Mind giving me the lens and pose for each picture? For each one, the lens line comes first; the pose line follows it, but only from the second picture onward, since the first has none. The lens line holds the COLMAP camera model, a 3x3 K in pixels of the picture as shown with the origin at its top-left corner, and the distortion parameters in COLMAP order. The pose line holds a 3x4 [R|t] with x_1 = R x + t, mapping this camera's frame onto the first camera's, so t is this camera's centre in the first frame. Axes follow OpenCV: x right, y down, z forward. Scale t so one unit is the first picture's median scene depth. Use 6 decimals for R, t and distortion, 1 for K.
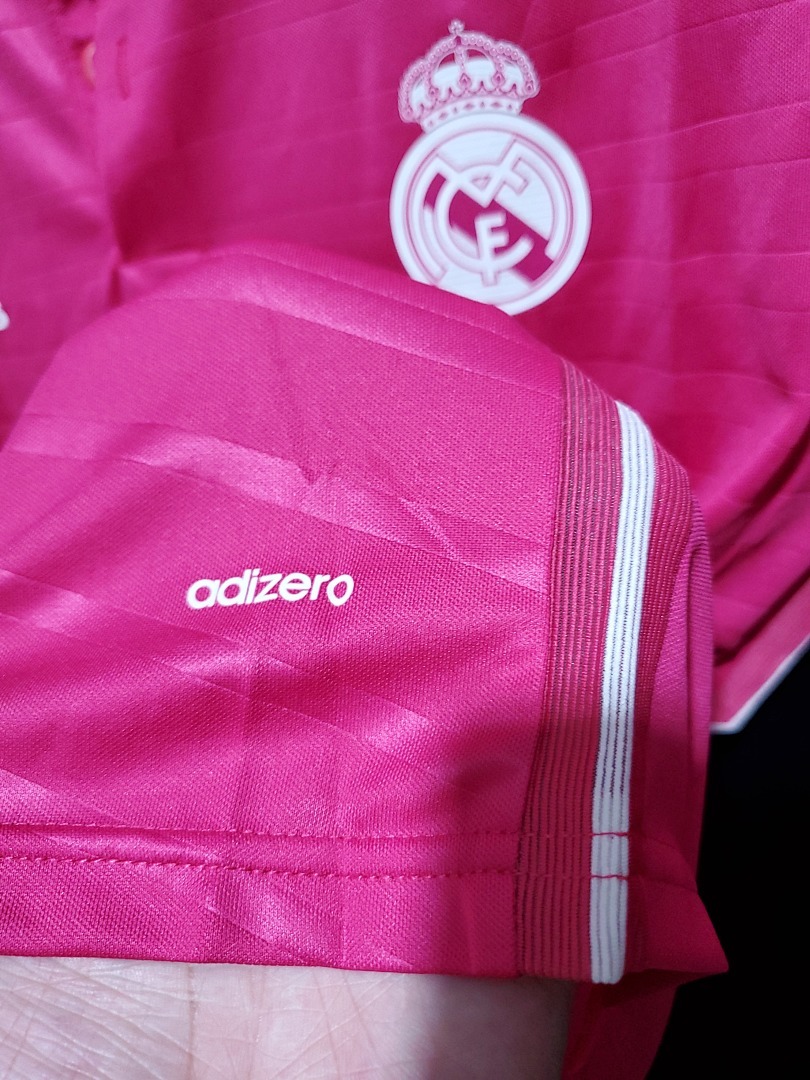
lens RADIAL K [[815.2, 0, 410.1], [0, 815.2, 539.1], [0, 0, 1]] dist [-0.003306, 0.000438]
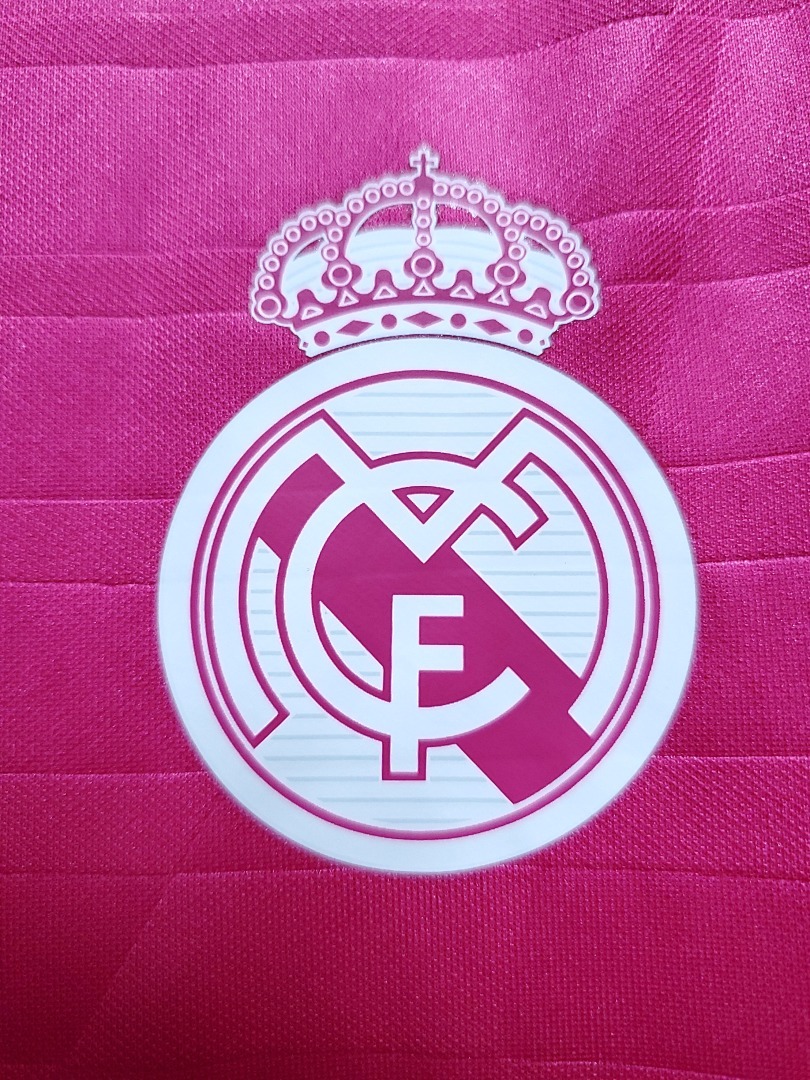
lens RADIAL K [[815.2, 0, 413.0], [0, 815.2, 542.0], [0, 0, 1]] dist [-0.003306, 0.000438]
pose [[0.955622, 0.233098, 0.180144, 0.019398], [-0.054328, 0.740452, -0.669910, -0.174095], [-0.289542, 0.630394, 0.720256, 0.765344]]
